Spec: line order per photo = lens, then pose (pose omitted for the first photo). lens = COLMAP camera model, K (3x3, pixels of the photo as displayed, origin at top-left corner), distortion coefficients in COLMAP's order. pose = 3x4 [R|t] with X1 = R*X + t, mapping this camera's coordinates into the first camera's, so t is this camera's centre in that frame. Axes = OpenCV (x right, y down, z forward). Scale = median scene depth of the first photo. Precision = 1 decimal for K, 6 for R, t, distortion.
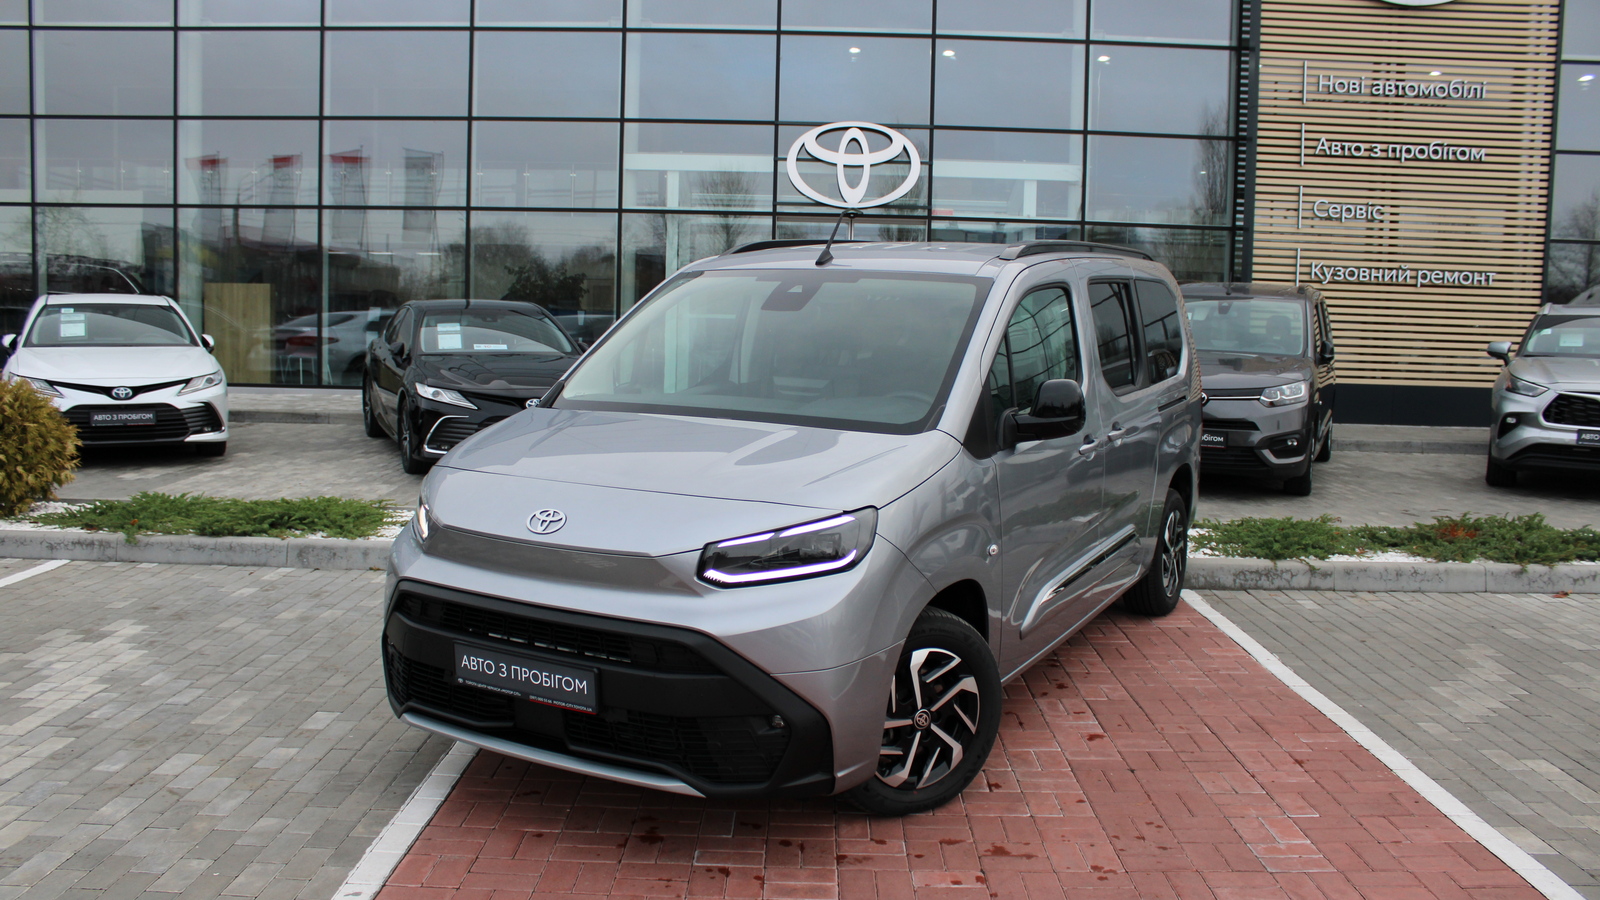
lens RADIAL K [[1371.9, 0, 796.8], [0, 1371.9, 452.7], [0, 0, 1]] dist [-0.172177, 0.160790]
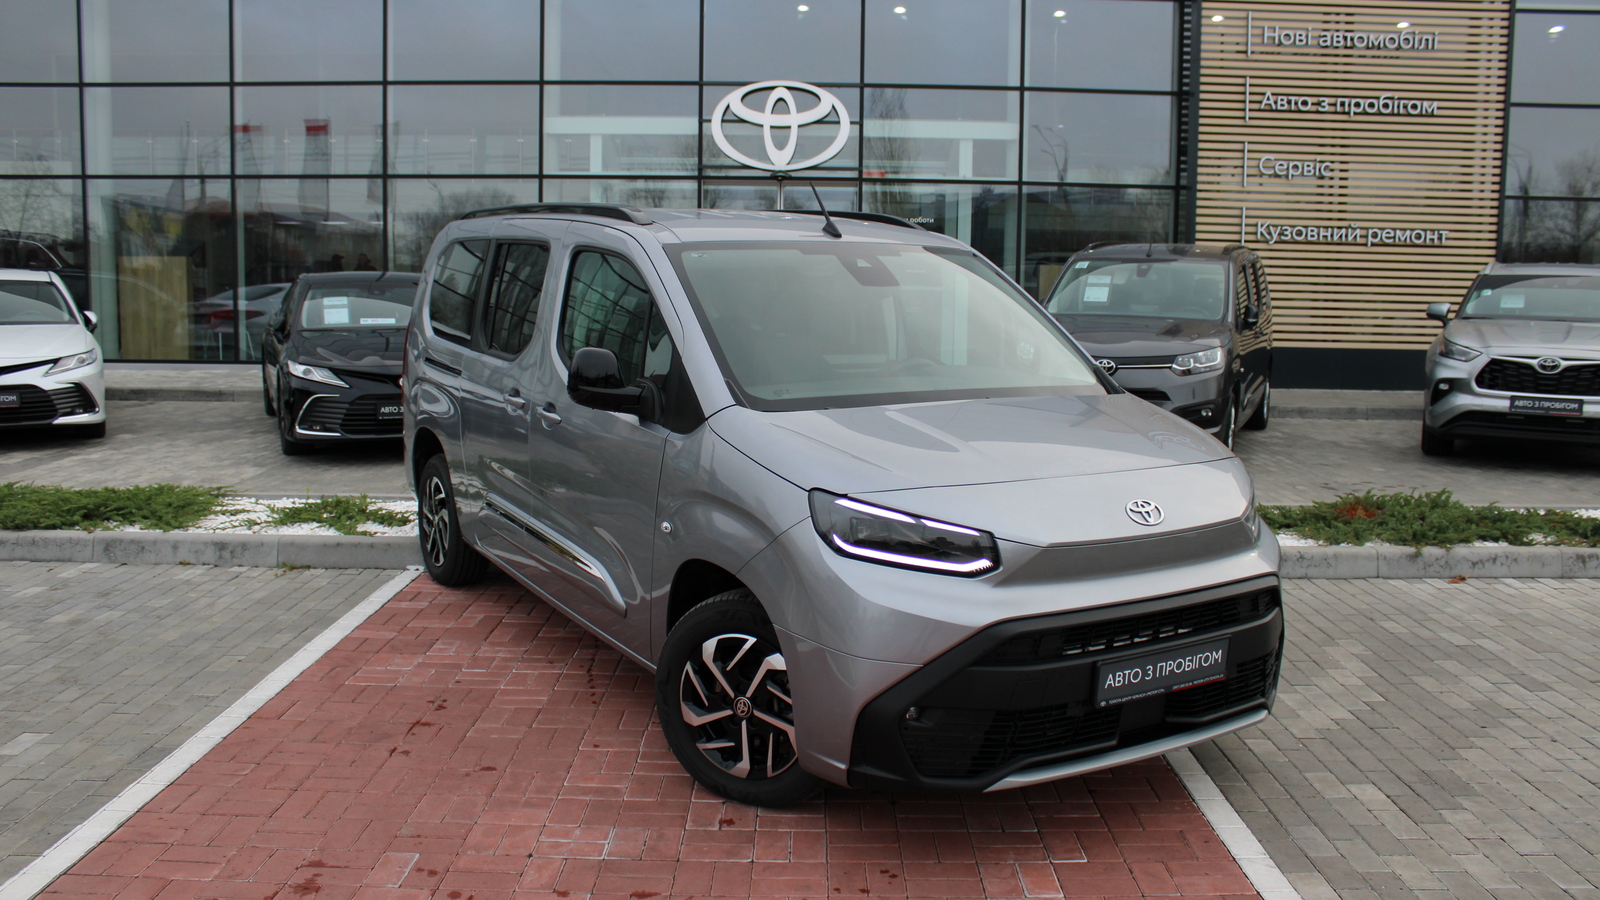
lens RADIAL K [[1371.5, 0, 802.0], [0, 1371.5, 452.5], [0, 0, 1]] dist [-0.168579, 0.153017]
pose [[0.999932, -0.010789, 0.004515, 0.069766], [0.010669, 0.999609, 0.025832, -0.006385], [-0.004791, -0.025782, 0.999656, 0.043460]]
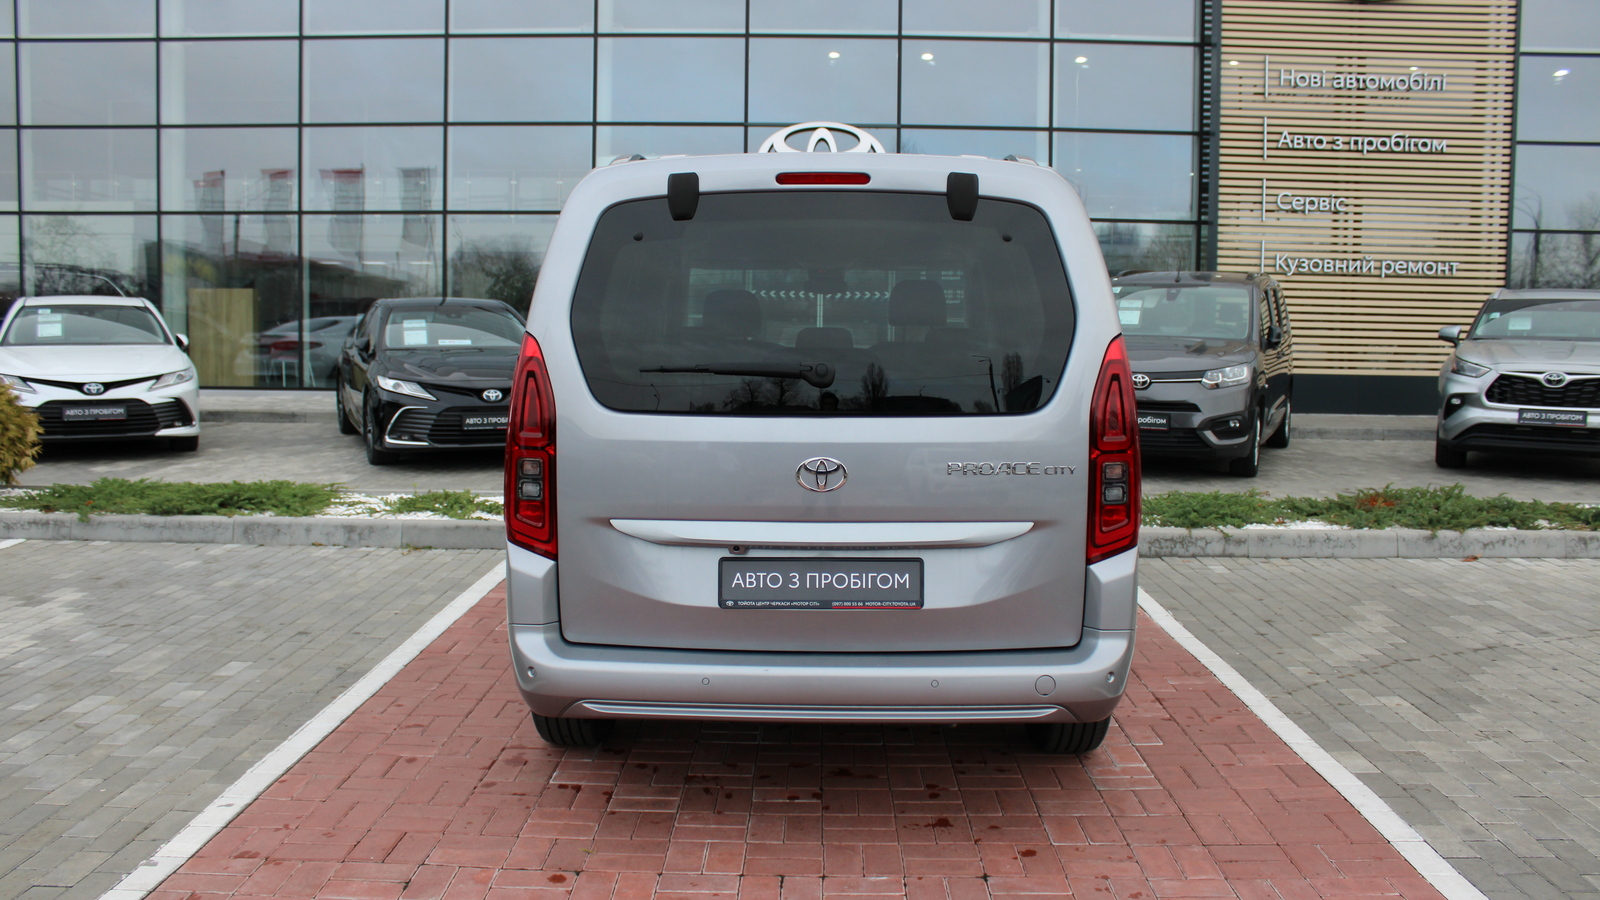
lens RADIAL K [[1371.9, 0, 796.8], [0, 1371.9, 452.7], [0, 0, 1]] dist [-0.172177, 0.160790]
pose [[0.999915, -0.010488, -0.007709, 0.039779], [0.010419, 0.999907, -0.008855, 0.017470], [0.007802, 0.008774, 0.999931, -0.020016]]
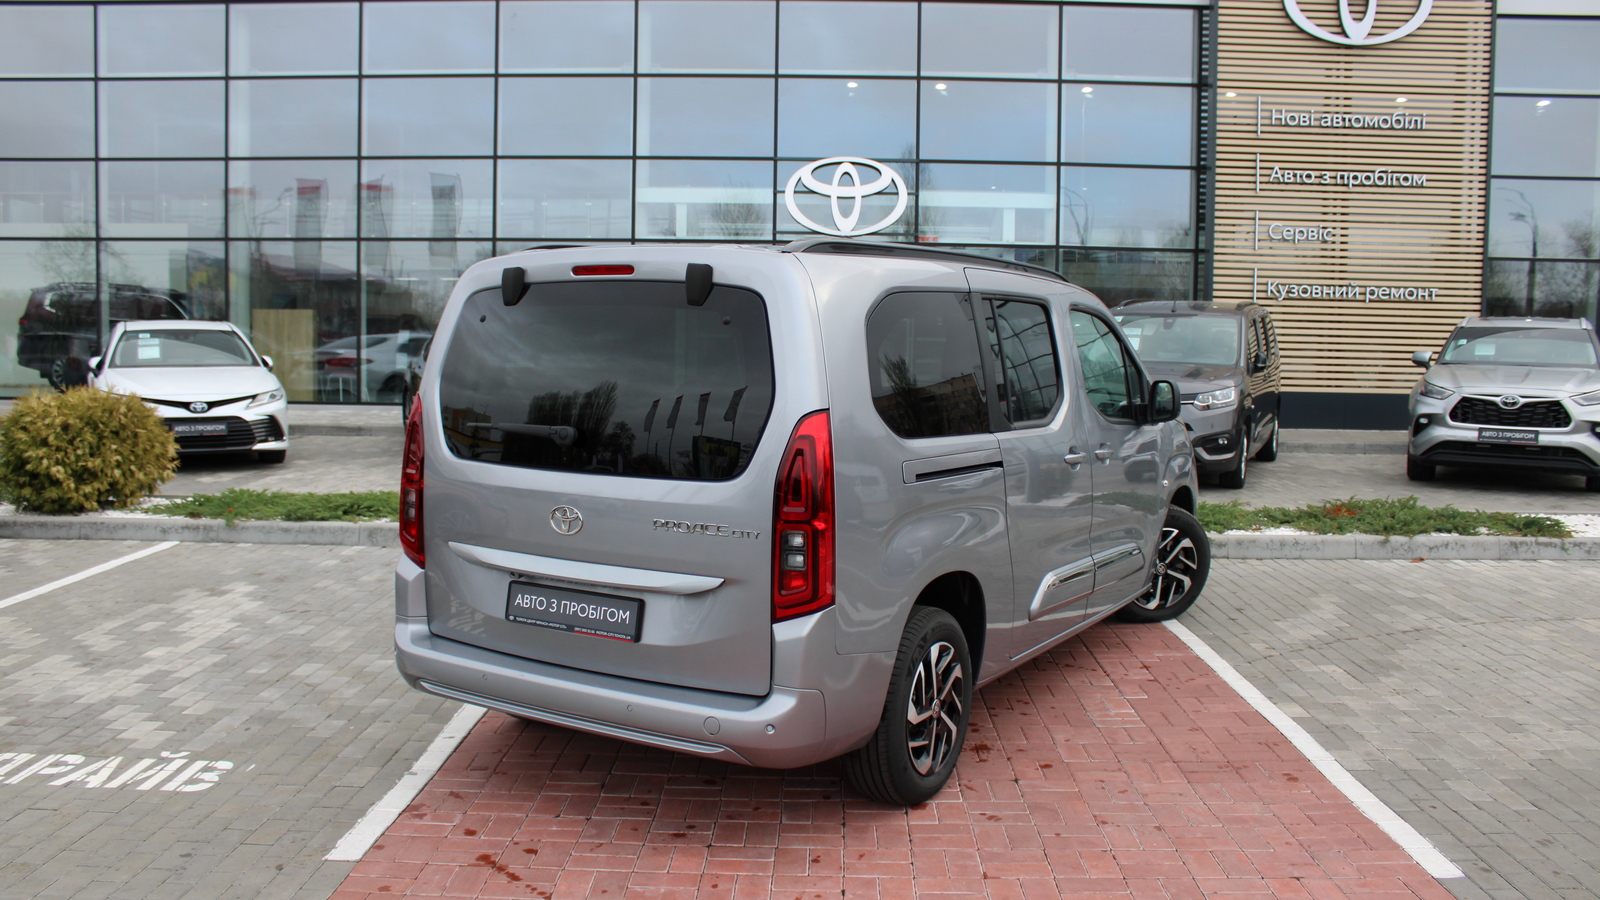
lens RADIAL K [[1375.0, 0, 799.1], [0, 1375.0, 455.9], [0, 0, 1]] dist [-0.171785, 0.158373]
pose [[0.999916, -0.008642, -0.009681, 0.017902], [0.008526, 0.999891, -0.012029, 0.013604], [0.009784, 0.011946, 0.999881, -0.132448]]
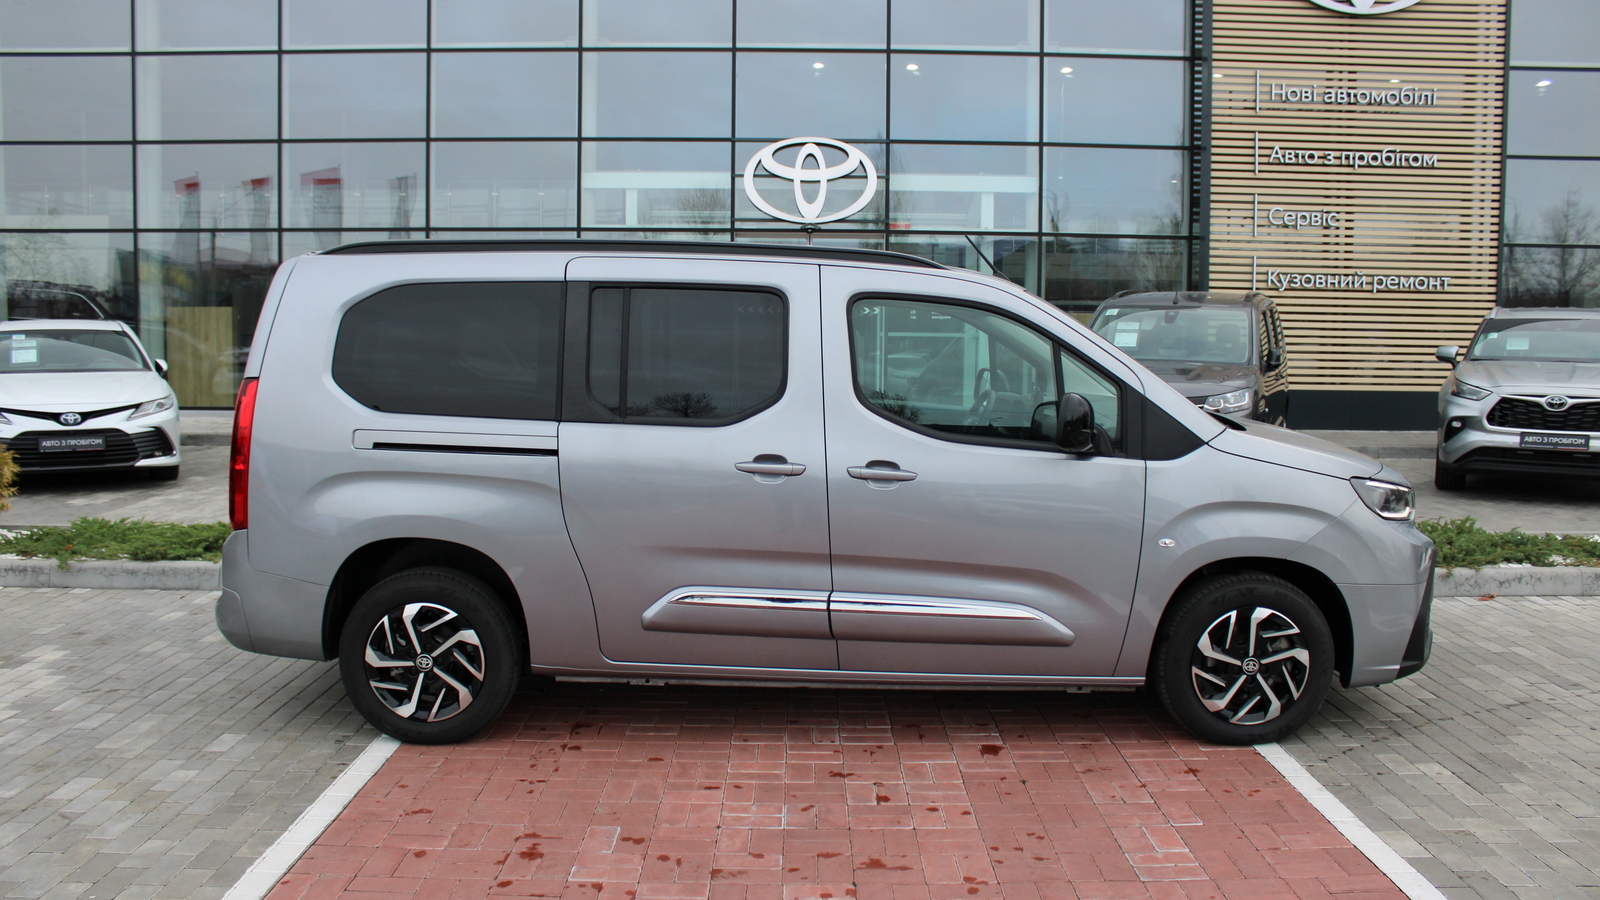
lens RADIAL K [[1372.1, 0, 800.0], [0, 1372.1, 450.0], [0, 0, 1]] dist [-0.174015, 0.162462]
pose [[0.999818, -0.015665, 0.010881, 0.028014], [0.015796, 0.999802, -0.012072, -0.000639], [-0.010689, 0.012242, 0.999868, -0.003570]]
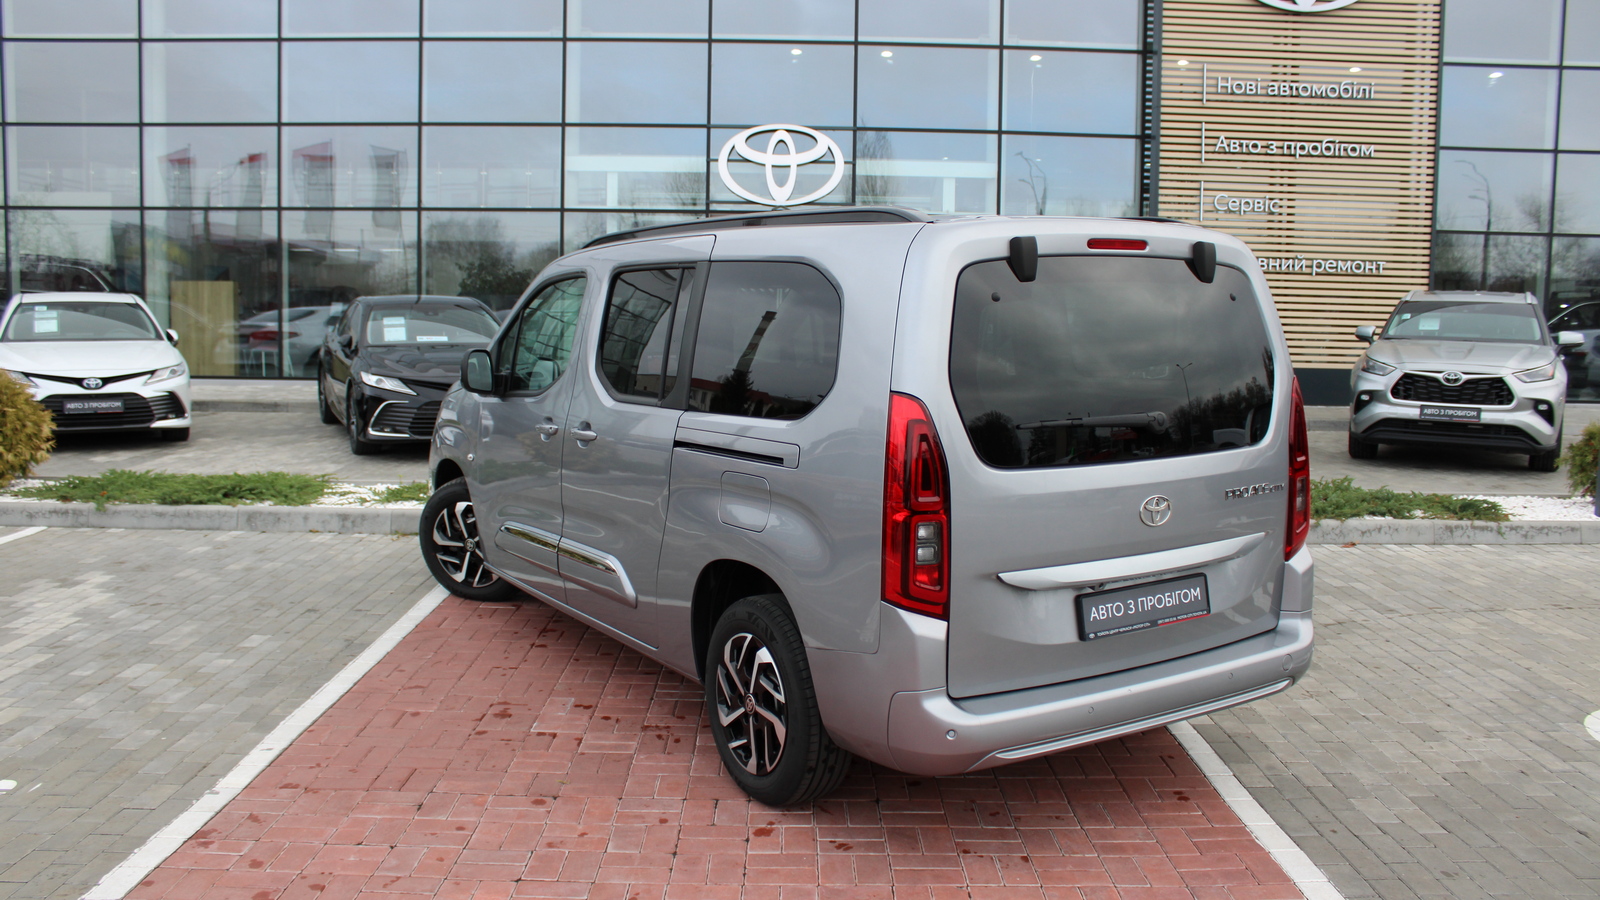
lens RADIAL K [[1375.0, 0, 799.1], [0, 1375.0, 455.9], [0, 0, 1]] dist [-0.171785, 0.158373]
pose [[0.999816, -0.008999, 0.016932, 0.049843], [0.008860, 0.999927, 0.008269, 0.009846], [-0.017005, -0.008118, 0.999822, -0.094384]]
